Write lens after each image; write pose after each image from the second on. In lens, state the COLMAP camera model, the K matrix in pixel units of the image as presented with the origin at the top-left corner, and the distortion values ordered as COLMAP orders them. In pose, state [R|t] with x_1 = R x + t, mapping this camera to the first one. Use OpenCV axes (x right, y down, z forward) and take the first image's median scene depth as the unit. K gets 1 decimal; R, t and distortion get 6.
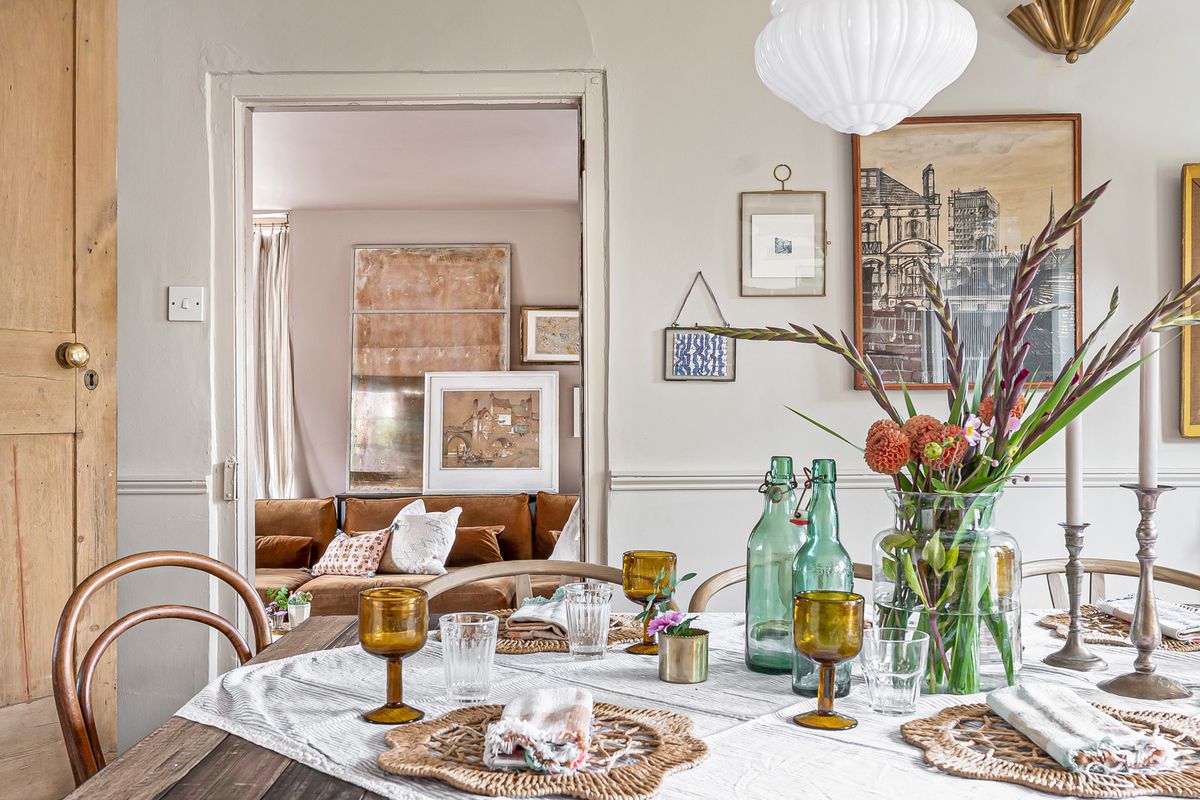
lens RADIAL K [[1158.1, 0, 599.6], [0, 1158.1, 397.9], [0, 0, 1]] dist [0.005906, 0.000000]
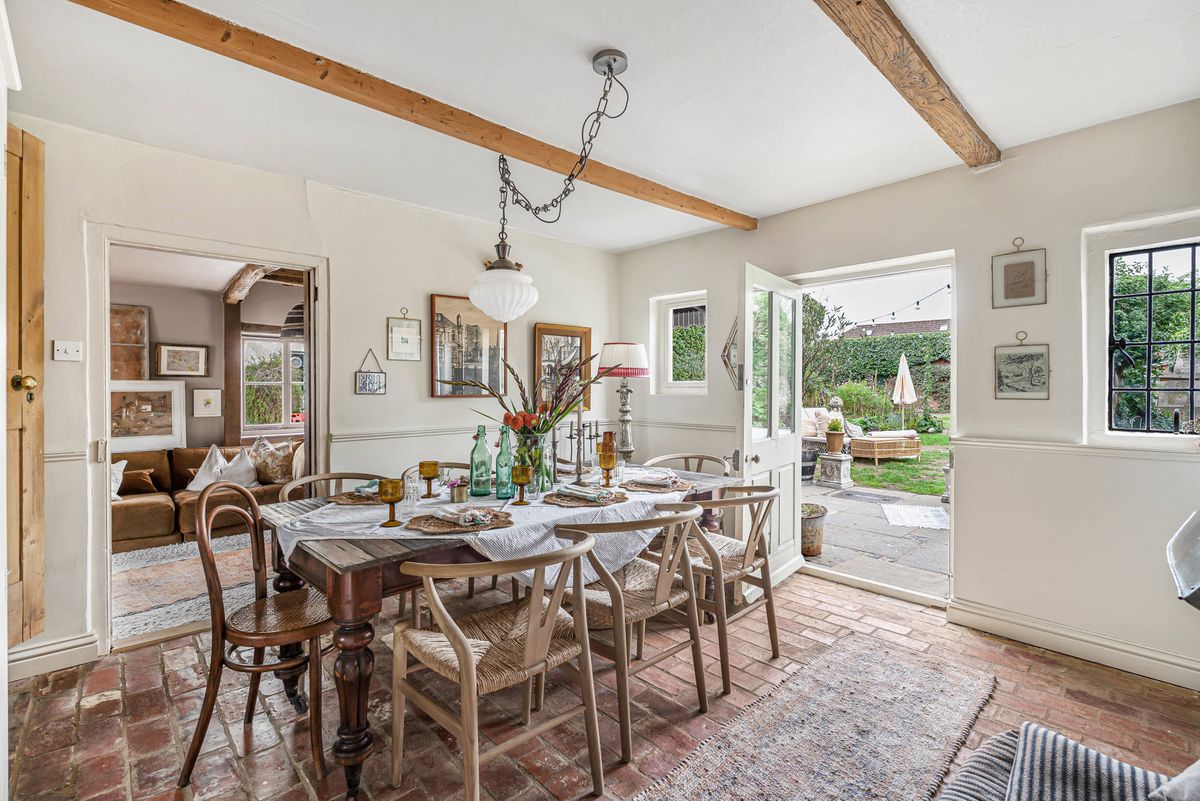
lens RADIAL K [[540.5, 0, 605.2], [0, 540.5, 389.0], [0, 0, 1]] dist [0.002405, 0.000289]
pose [[0.717085, 0.002315, 0.696982, -0.169247], [-0.003081, 0.999995, -0.000152, -0.012914], [-0.696979, -0.002038, 0.717089, -0.070063]]
